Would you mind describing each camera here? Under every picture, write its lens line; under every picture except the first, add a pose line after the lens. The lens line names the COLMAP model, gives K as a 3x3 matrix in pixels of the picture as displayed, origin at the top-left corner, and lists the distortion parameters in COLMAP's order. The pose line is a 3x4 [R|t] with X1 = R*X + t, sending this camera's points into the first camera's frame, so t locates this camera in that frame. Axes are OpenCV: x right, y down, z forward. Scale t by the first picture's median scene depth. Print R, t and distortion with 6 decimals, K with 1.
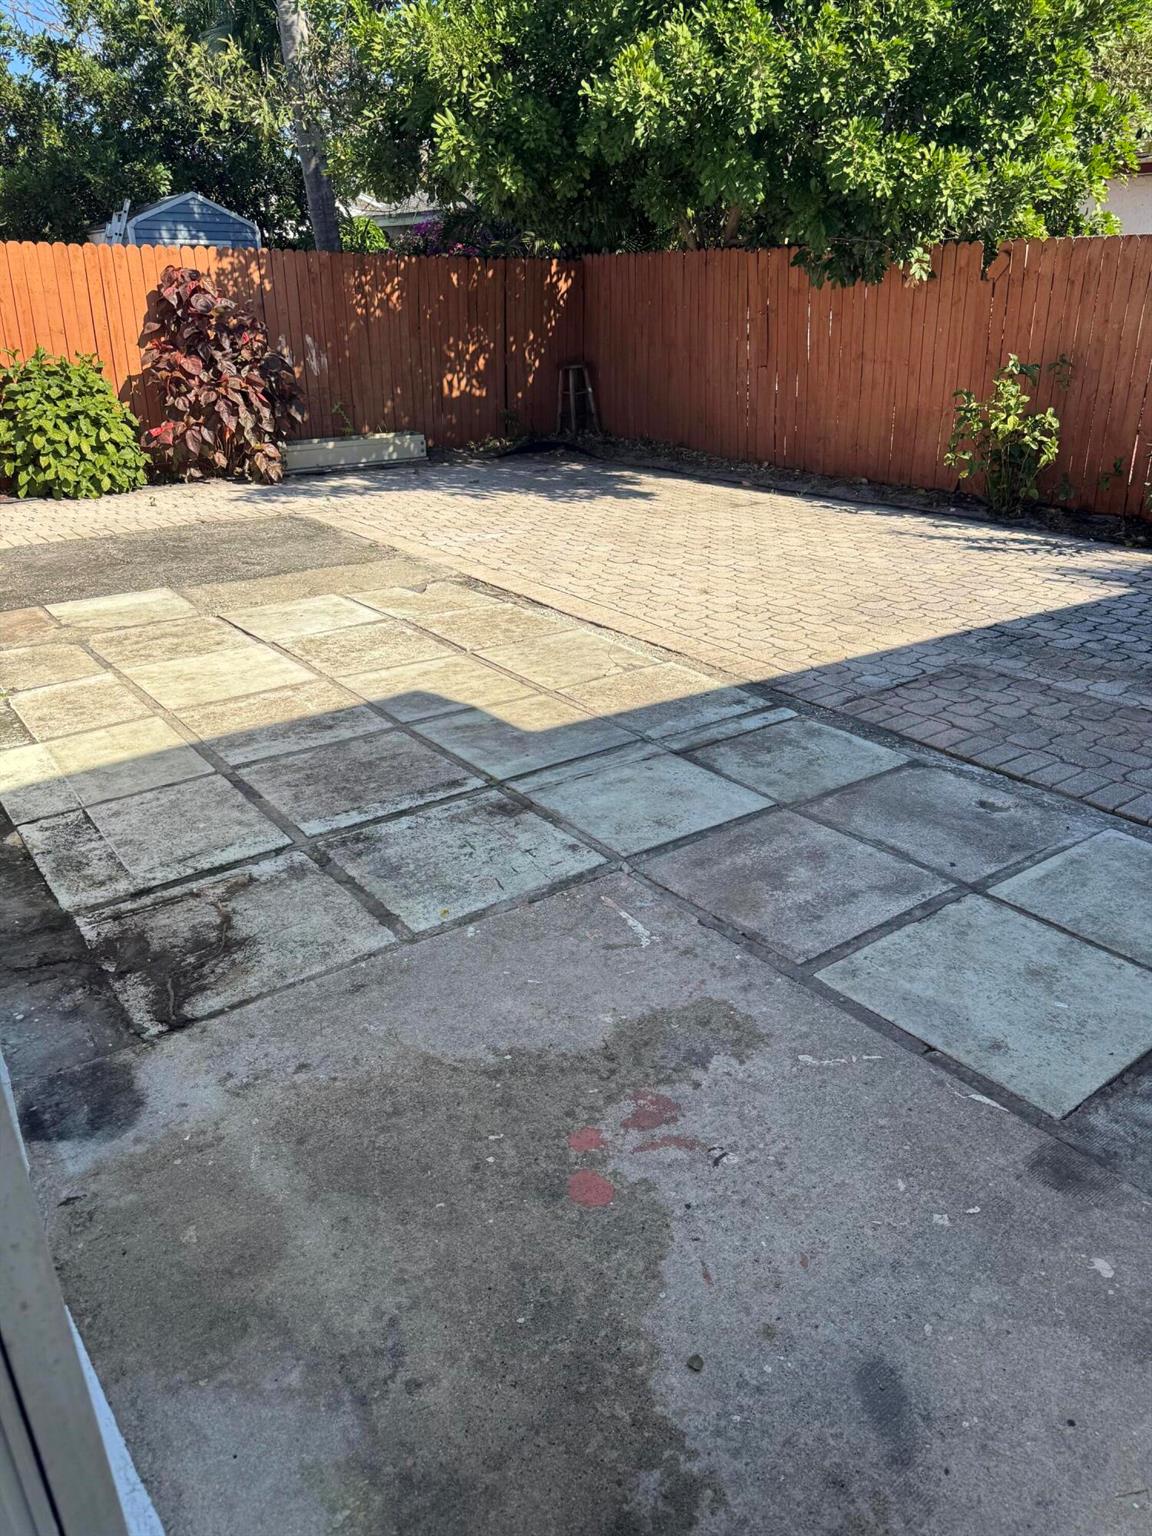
lens RADIAL K [[1084.7, 0, 576.0], [0, 1084.7, 768.0], [0, 0, 1]] dist [0.084434, -0.126375]
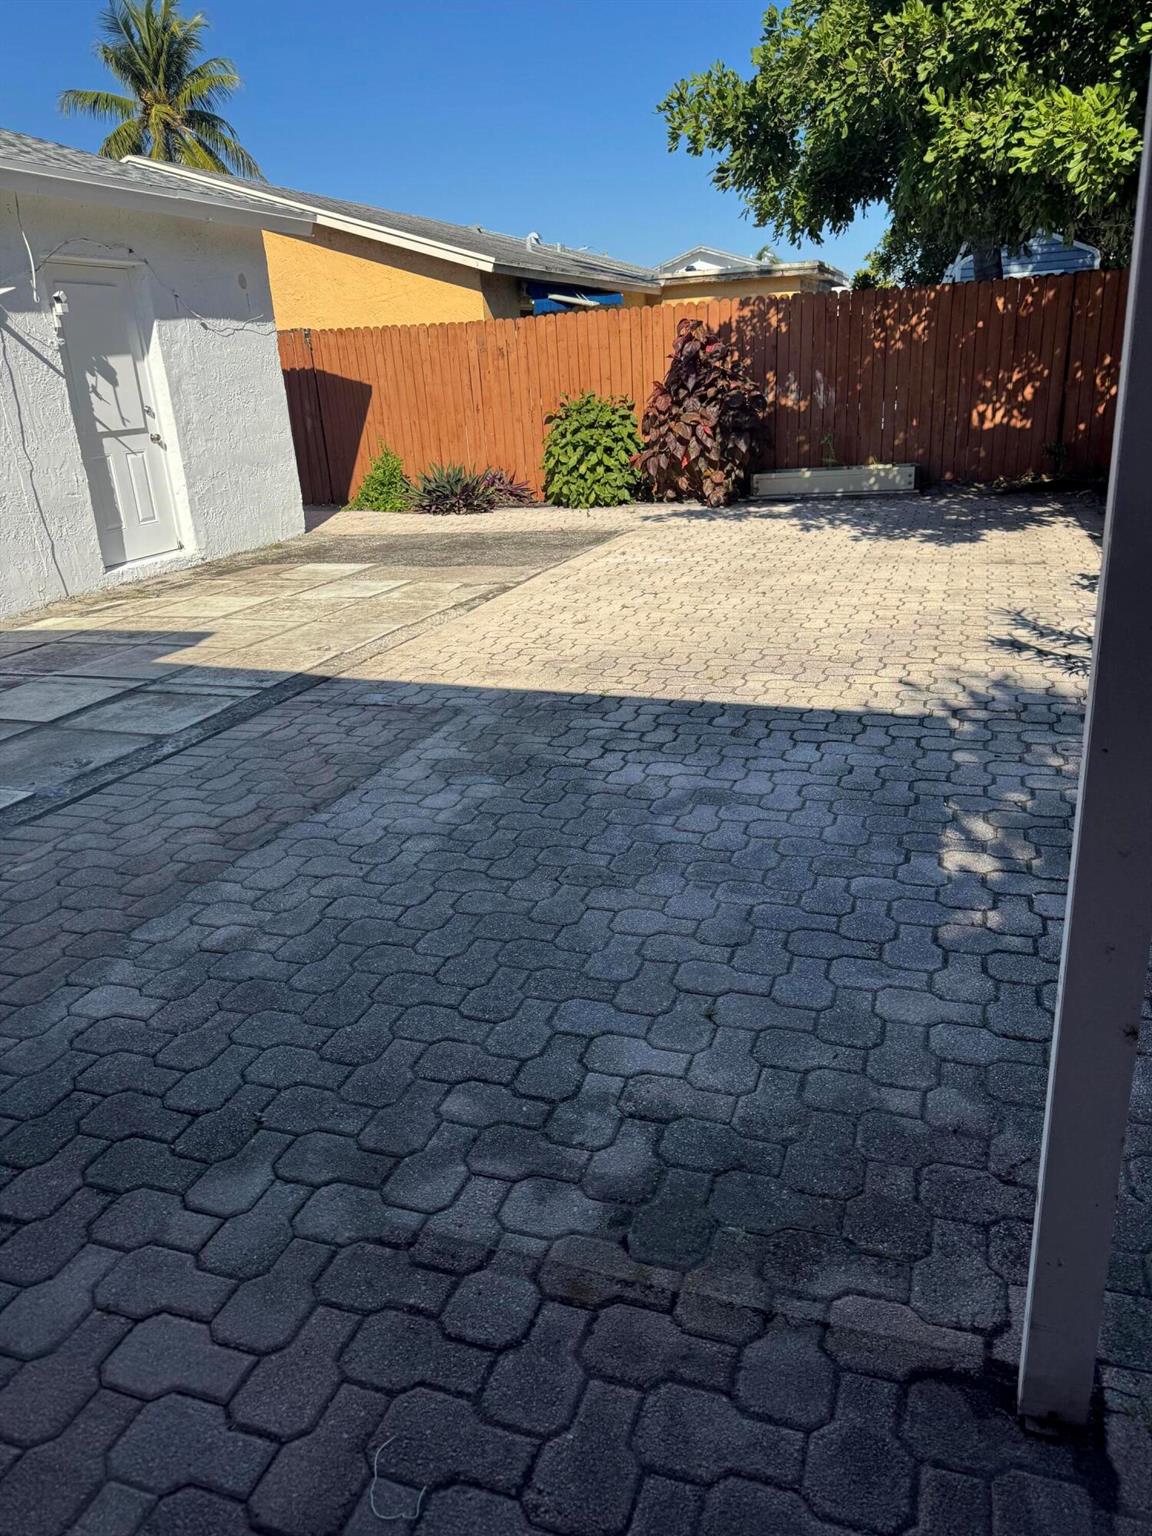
lens RADIAL K [[1084.7, 0, 576.0], [0, 1084.7, 768.0], [0, 0, 1]] dist [0.084434, -0.126375]
pose [[0.546576, 0.259937, -0.796045, 0.596084], [-0.277961, 0.953024, 0.120344, -0.094663], [0.789932, 0.155492, 0.593153, 0.255953]]
